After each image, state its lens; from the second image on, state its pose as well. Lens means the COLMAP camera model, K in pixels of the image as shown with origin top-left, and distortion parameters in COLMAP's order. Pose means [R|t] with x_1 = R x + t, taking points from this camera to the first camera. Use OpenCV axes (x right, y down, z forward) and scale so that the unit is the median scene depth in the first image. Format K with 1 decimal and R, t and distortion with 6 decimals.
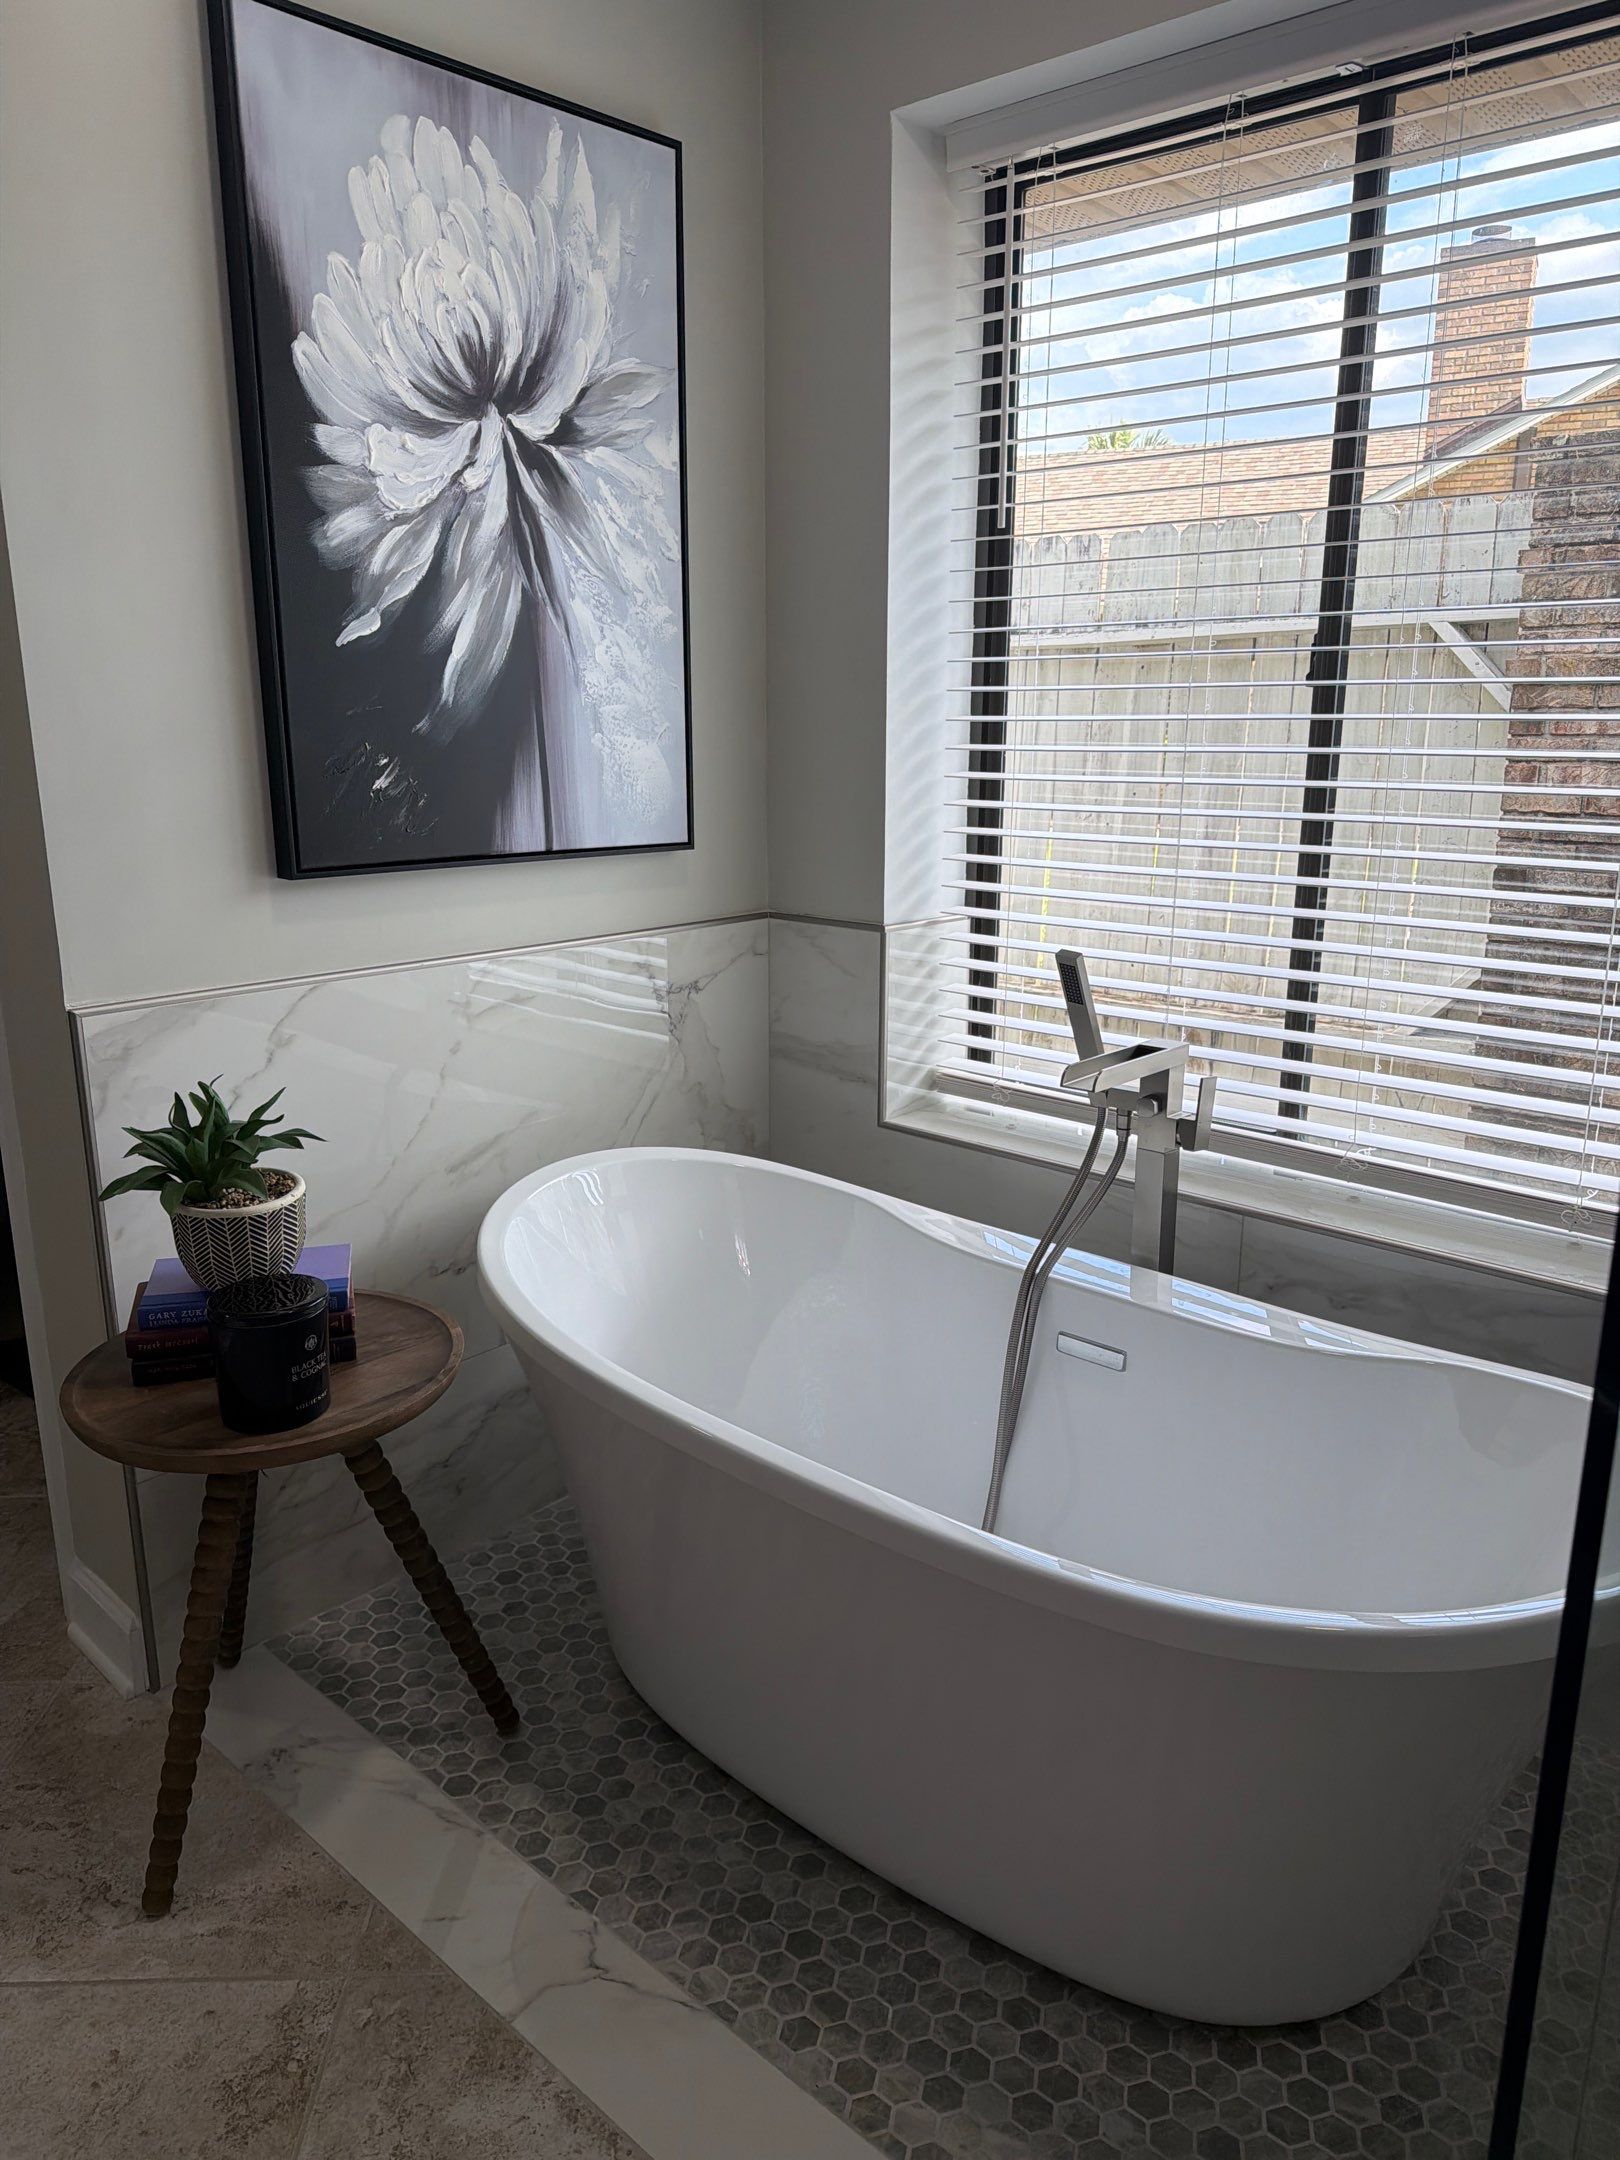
lens RADIAL K [[1514.1, 0, 810.5], [0, 1514.1, 1082.8], [0, 0, 1]] dist [0.056714, -0.076399]
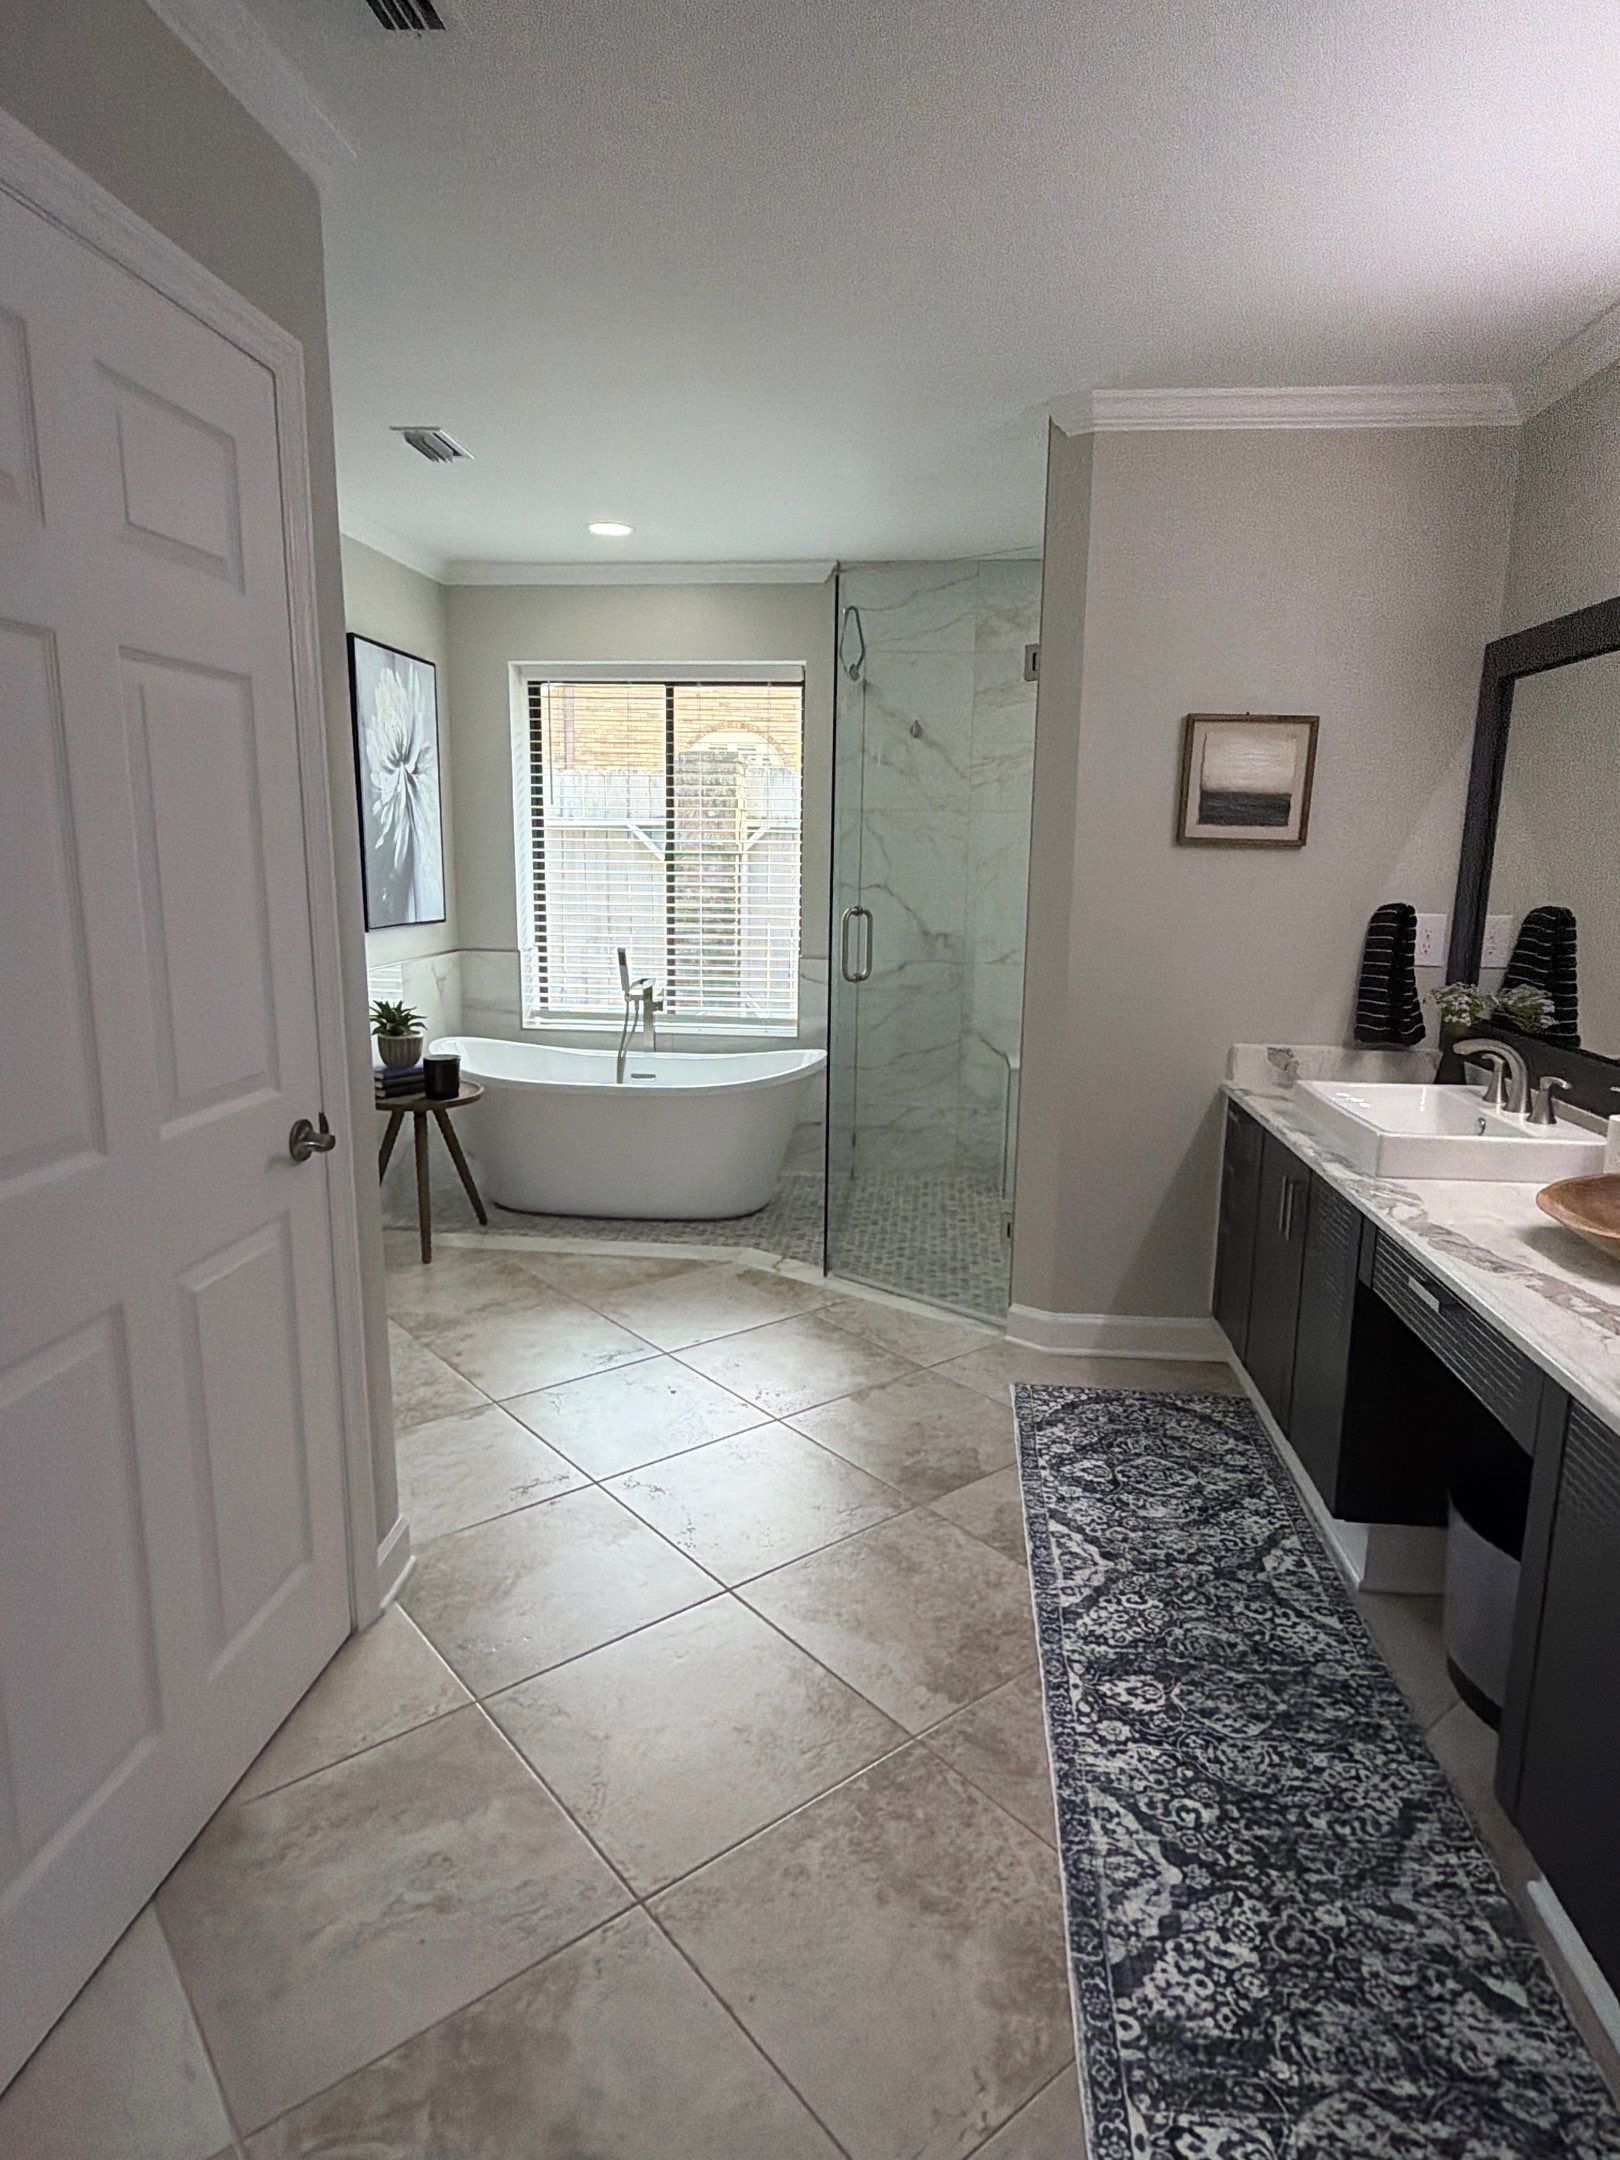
lens RADIAL K [[1249.1, 0, 816.7], [0, 1249.1, 1082.1], [0, 0, 1]] dist [-0.003212, -0.000205]
pose [[0.799546, -0.098480, 0.592476, -1.006794], [0.129798, 0.991486, -0.010358, 0.251131], [-0.586412, 0.085184, 0.805521, -1.211004]]
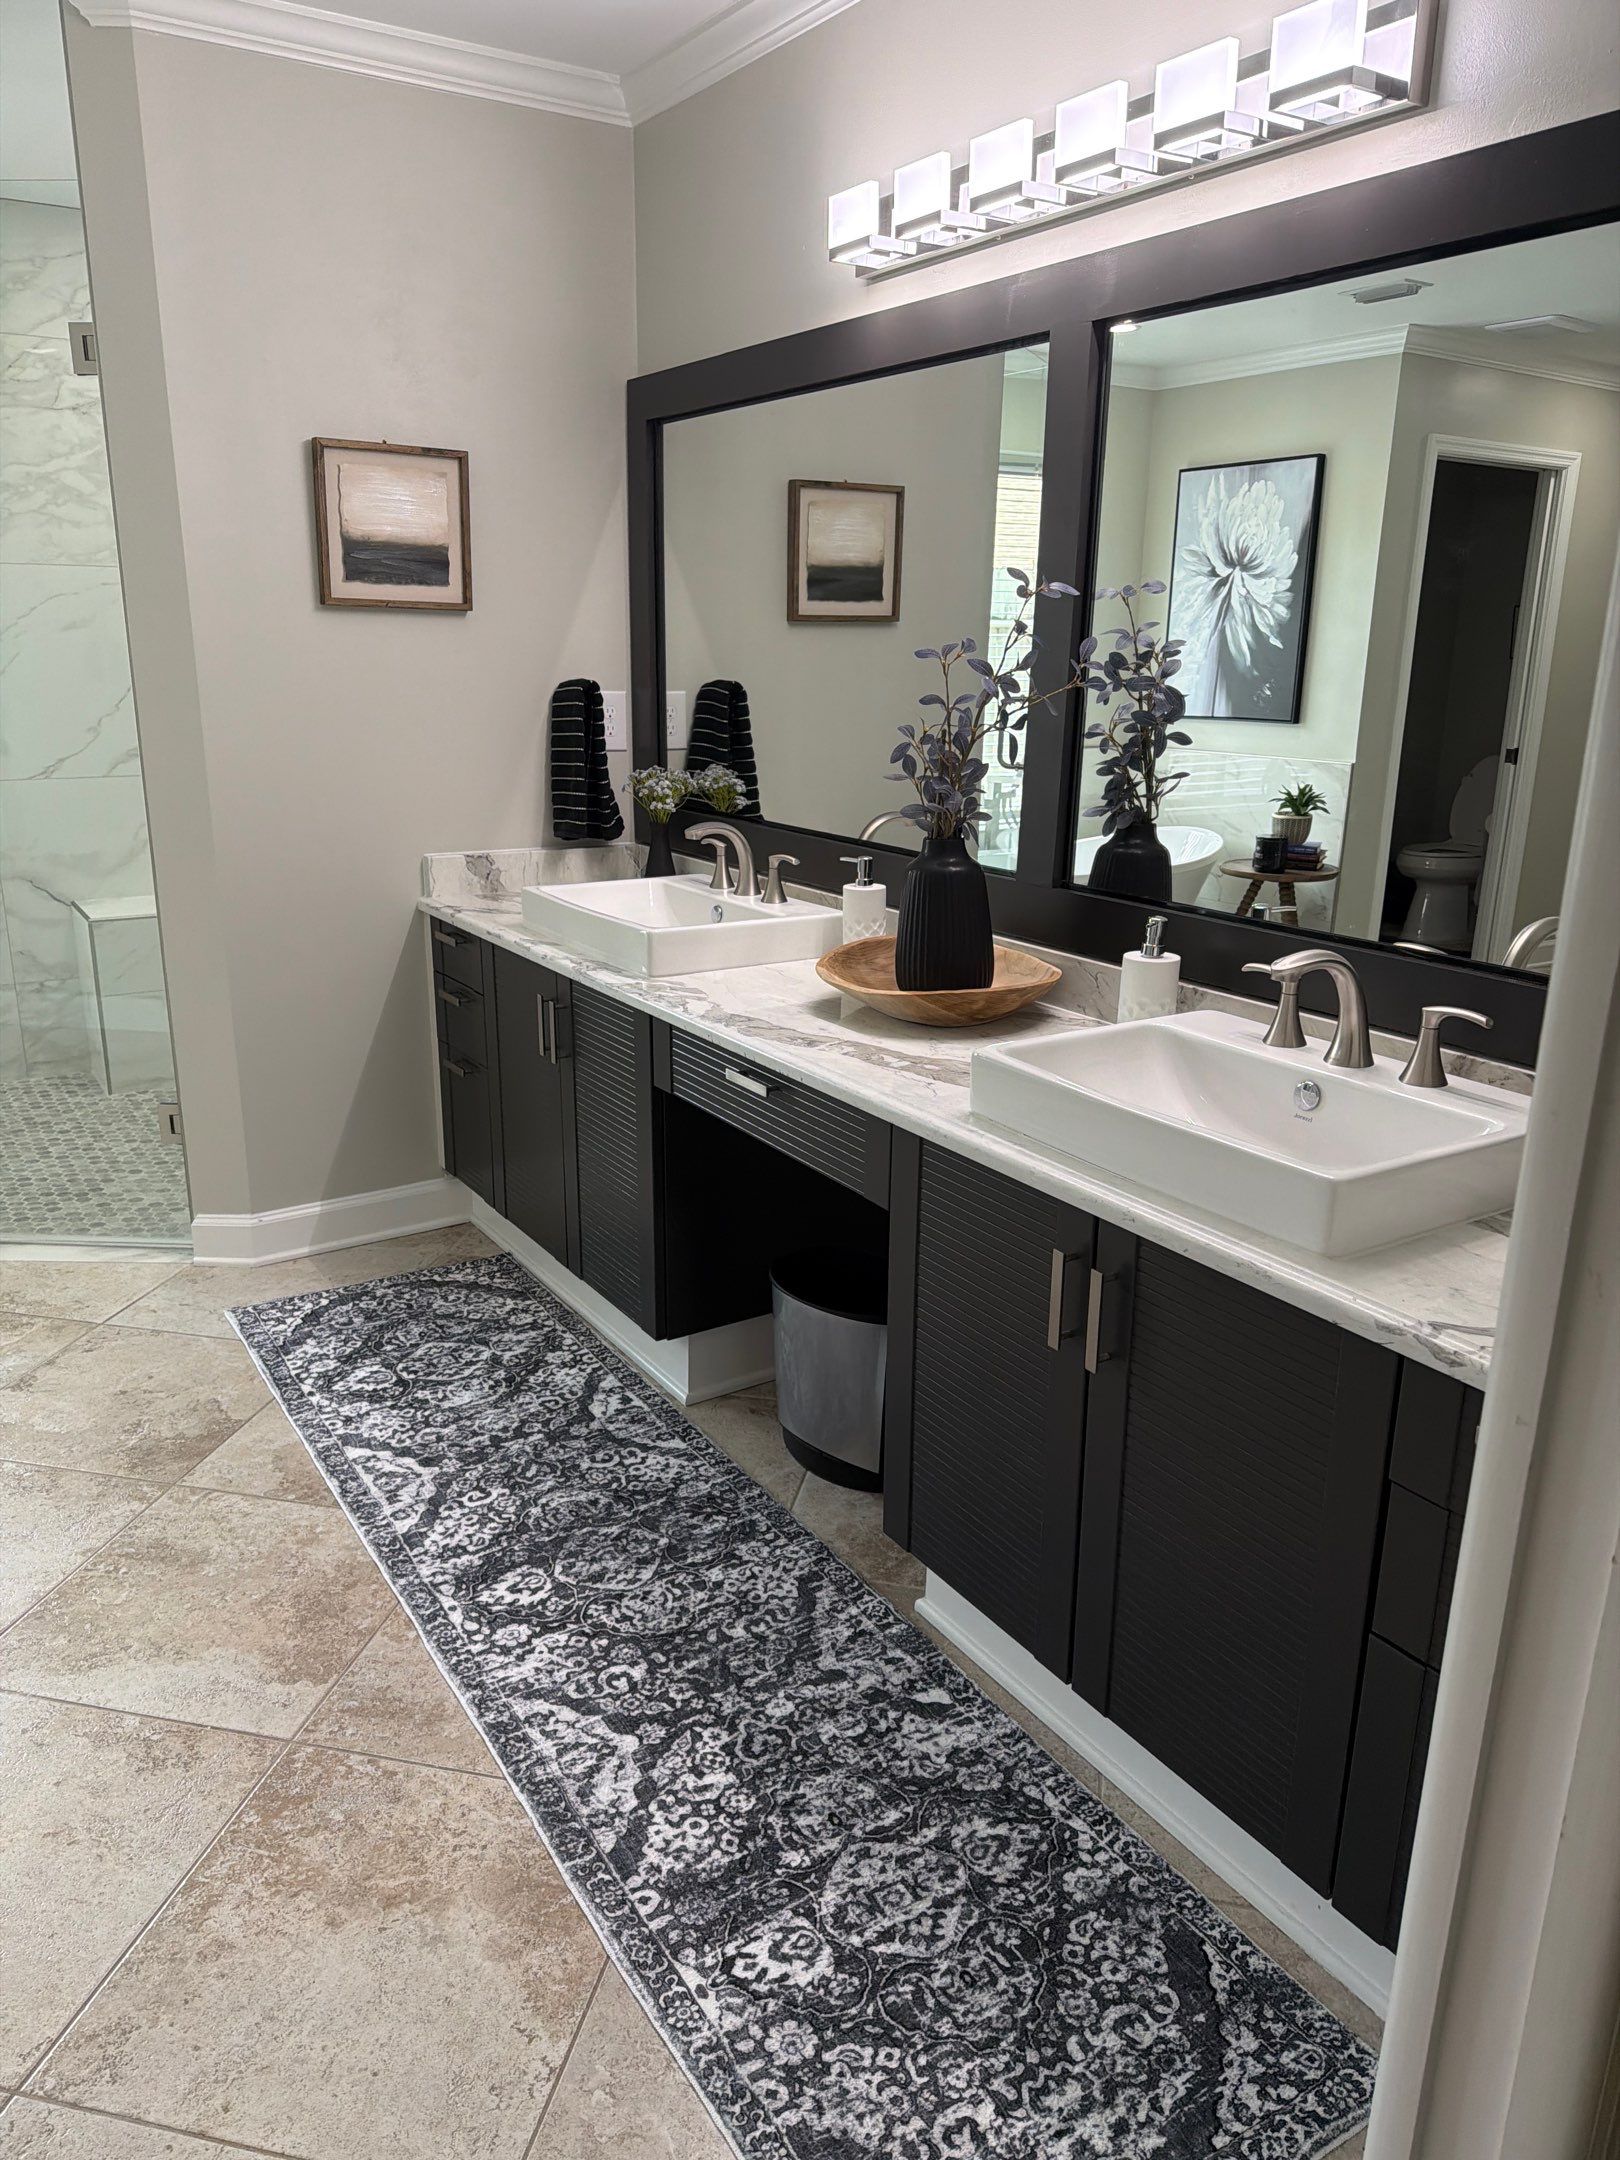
lens RADIAL K [[1514.1, 0, 804.4], [0, 1514.1, 1078.7], [0, 0, 1]] dist [0.056714, -0.076399]
pose [[0.256501, -0.264862, 0.929546, -1.115448], [0.222323, 0.952102, 0.209941, 0.233150], [-0.940627, 0.152809, 0.303100, -1.088186]]
